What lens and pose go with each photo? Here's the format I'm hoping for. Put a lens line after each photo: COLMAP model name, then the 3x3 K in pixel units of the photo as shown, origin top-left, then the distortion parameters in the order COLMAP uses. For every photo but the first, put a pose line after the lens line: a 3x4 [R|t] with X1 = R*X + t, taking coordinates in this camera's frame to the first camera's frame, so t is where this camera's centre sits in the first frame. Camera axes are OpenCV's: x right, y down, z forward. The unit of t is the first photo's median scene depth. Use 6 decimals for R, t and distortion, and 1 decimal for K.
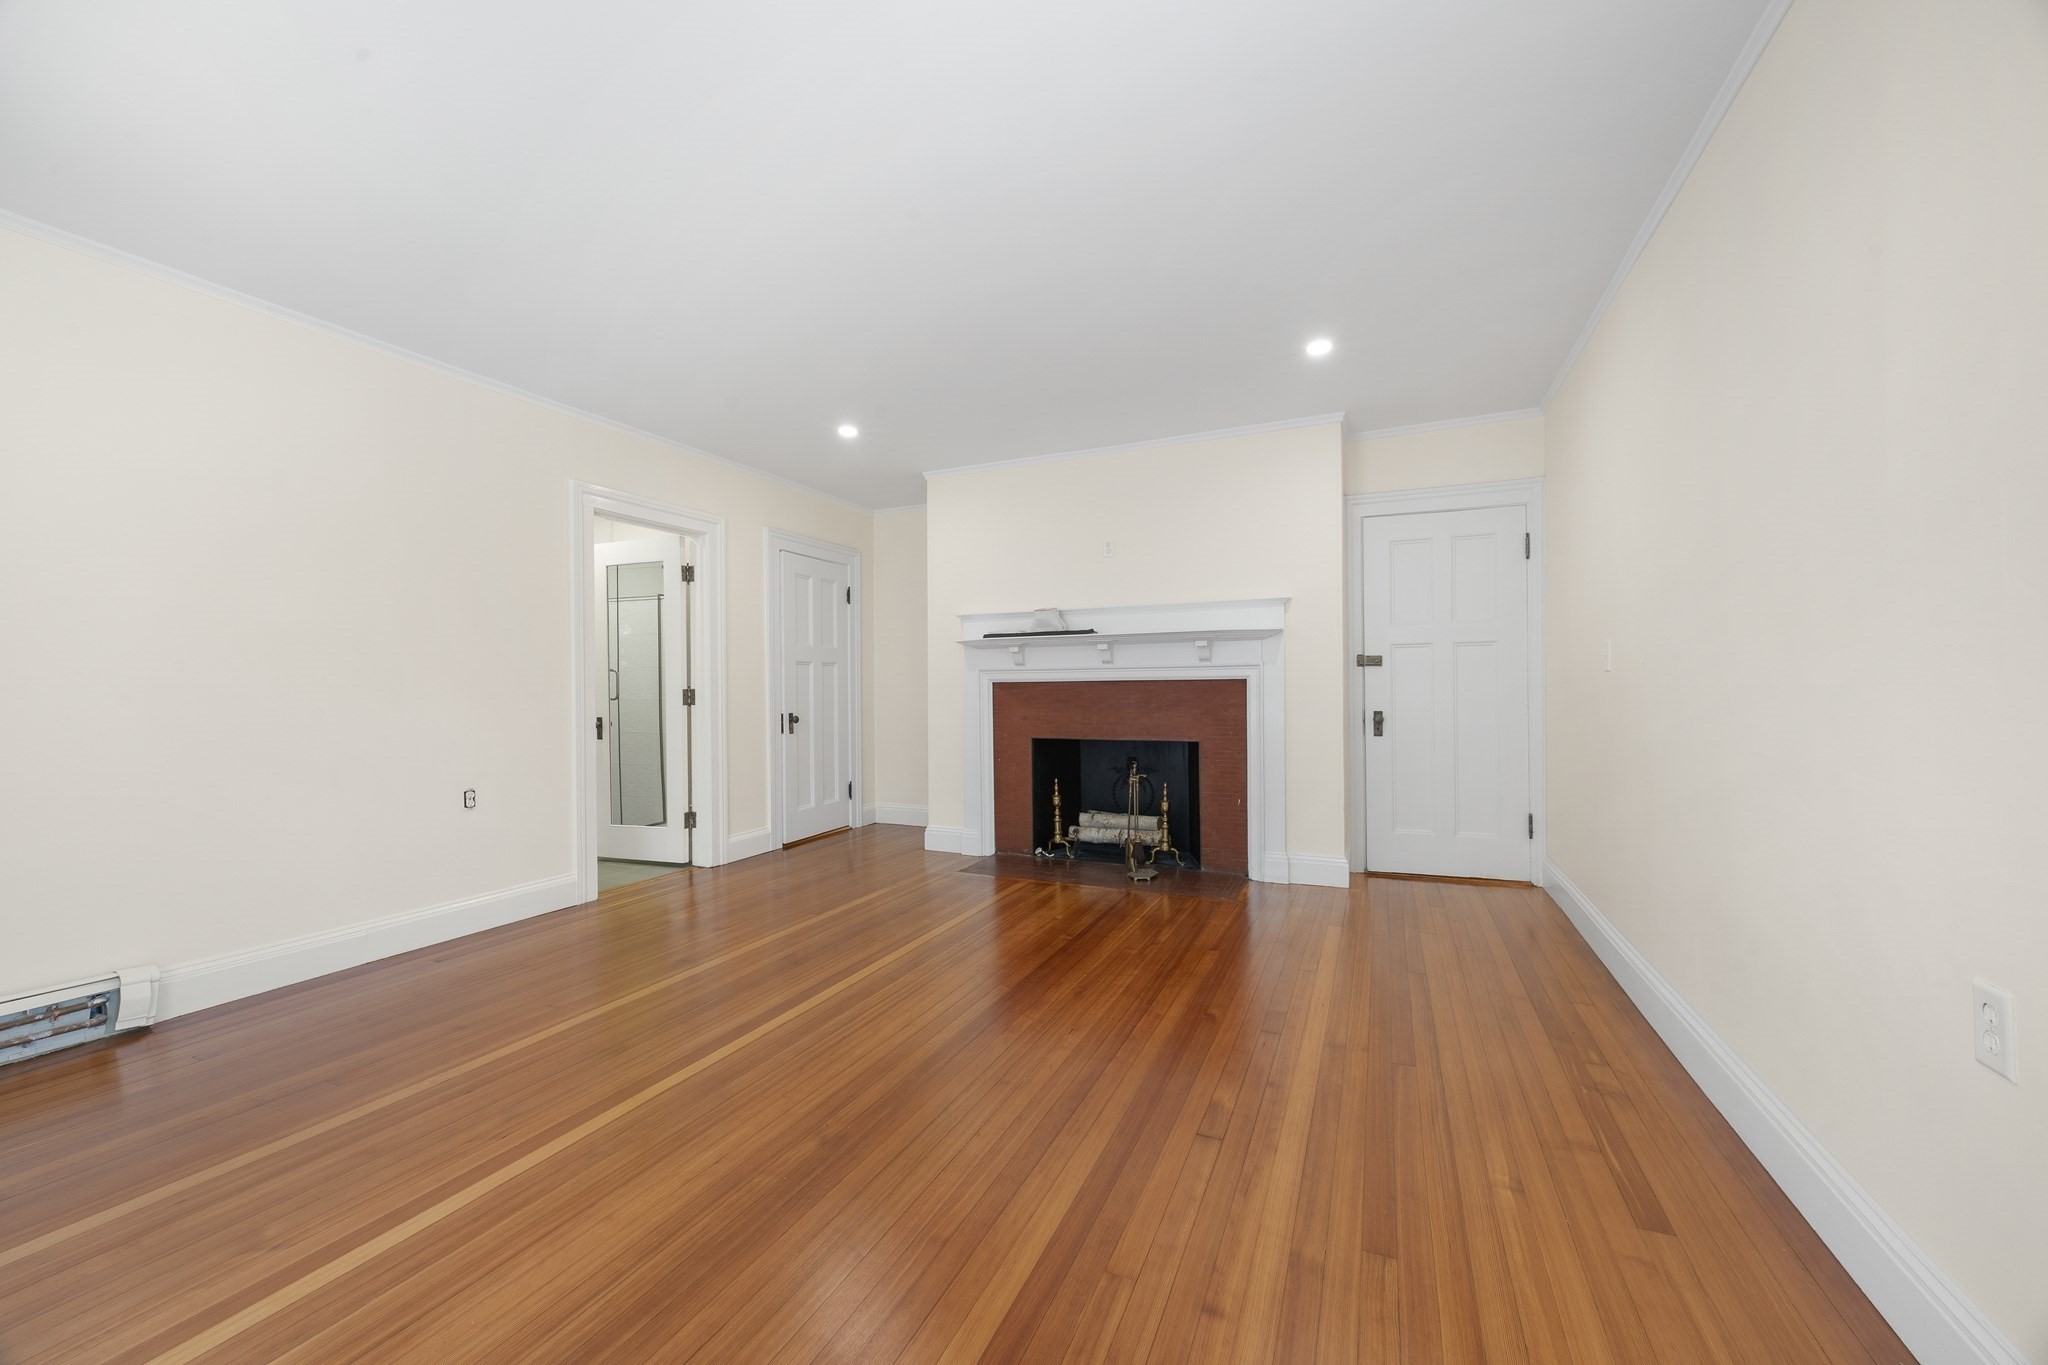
lens RADIAL K [[781.1, 0, 1020.1], [0, 781.1, 694.3], [0, 0, 1]] dist [-0.003180, 0.000069]
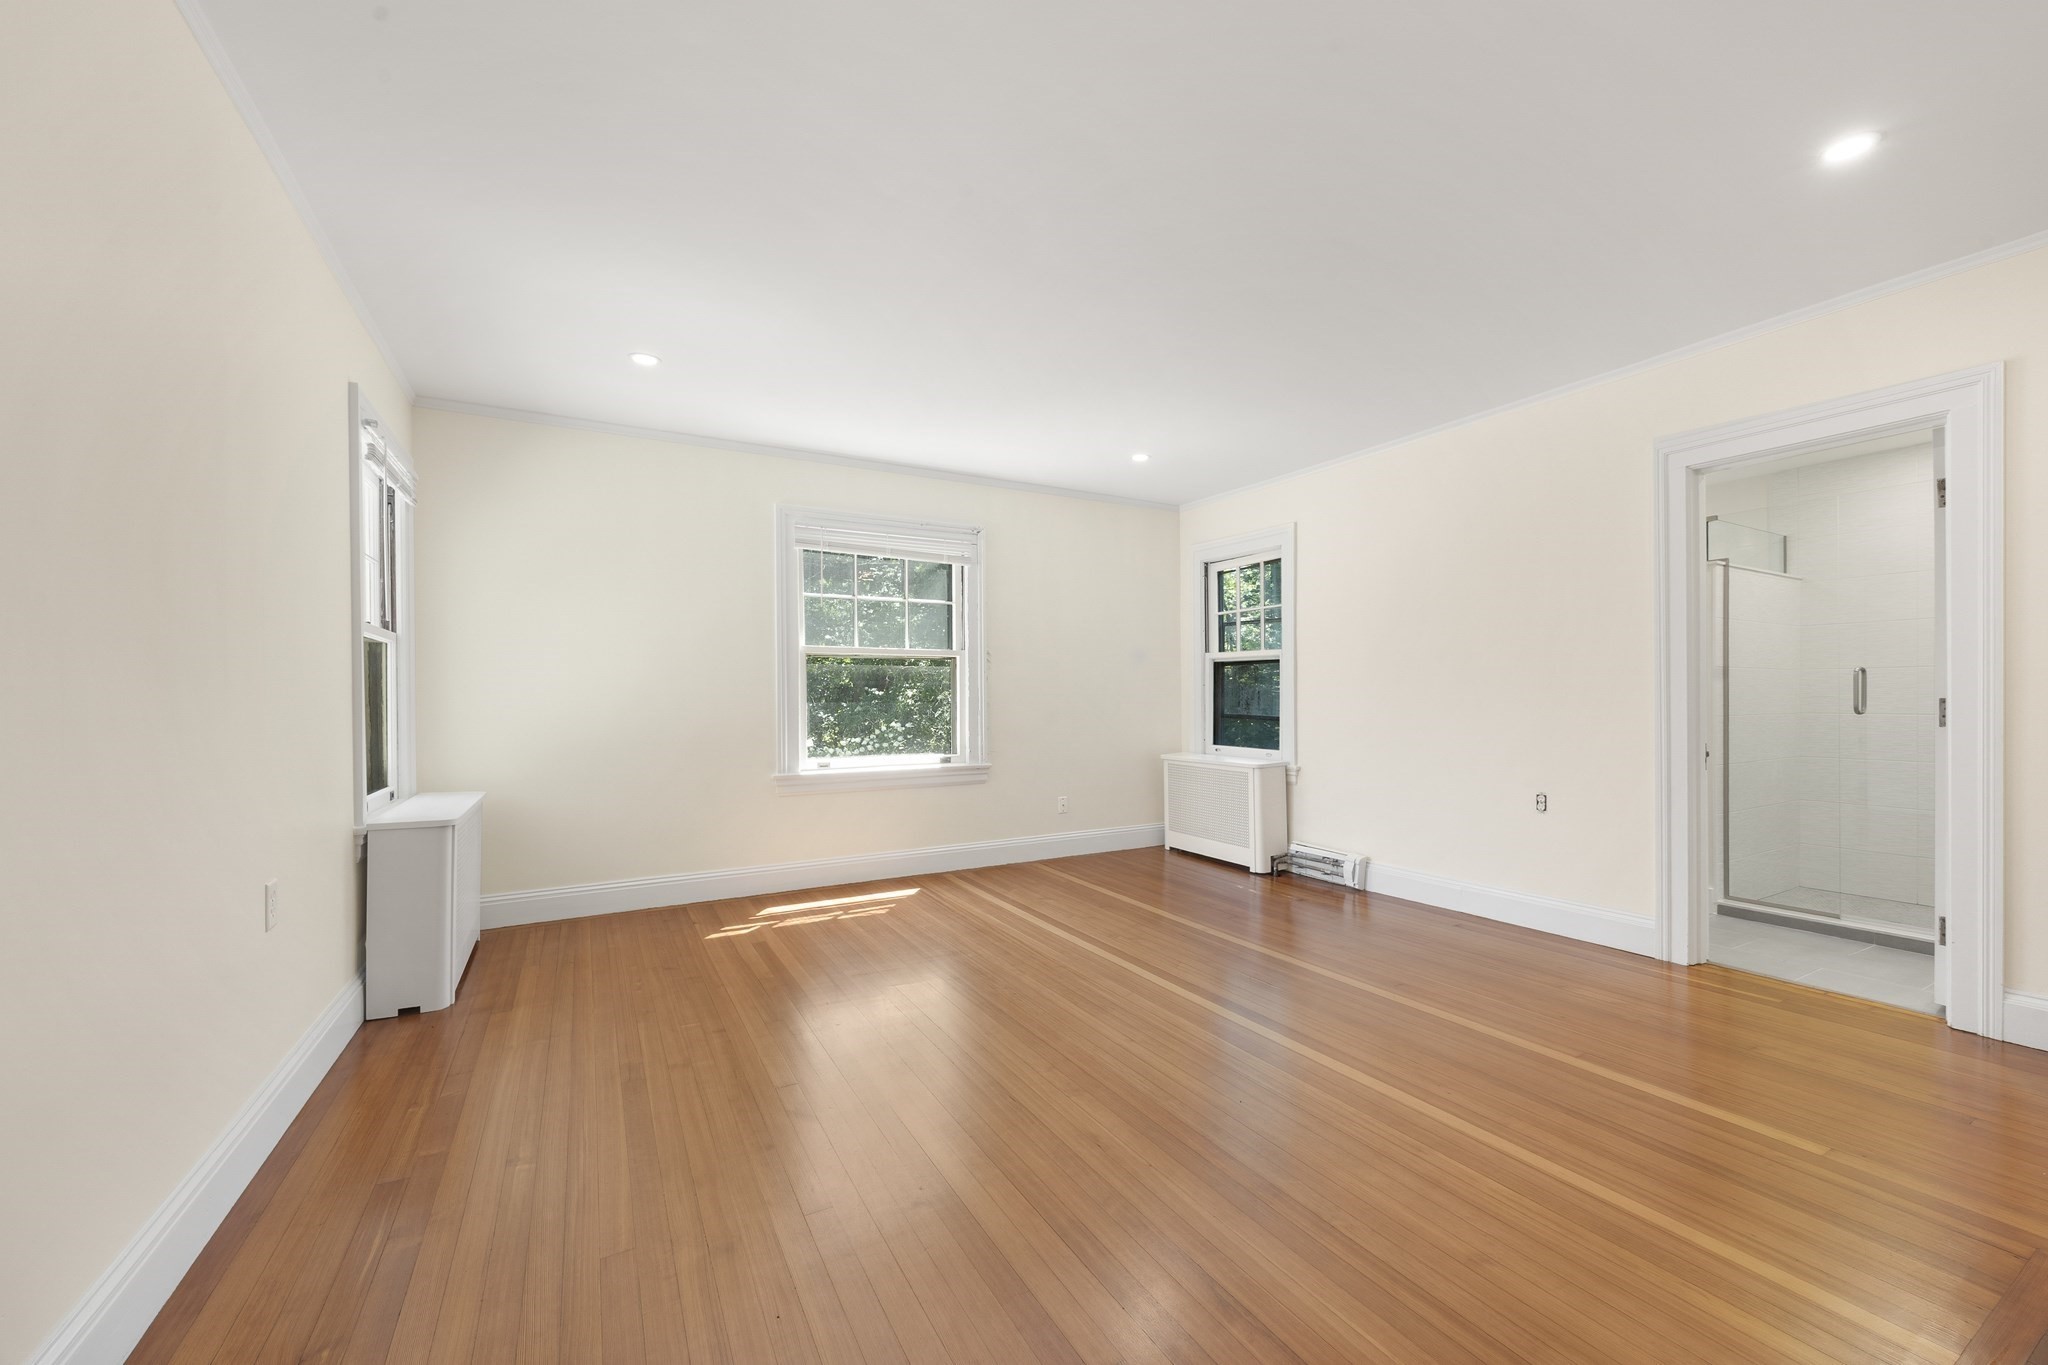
lens RADIAL K [[781.1, 0, 1020.1], [0, 781.1, 694.3], [0, 0, 1]] dist [-0.003180, 0.000069]
pose [[-0.600127, 0.009900, -0.799843, 0.734416], [0.004351, 0.999949, 0.009112, -0.020707], [0.799893, 0.001989, -0.600140, 1.519319]]
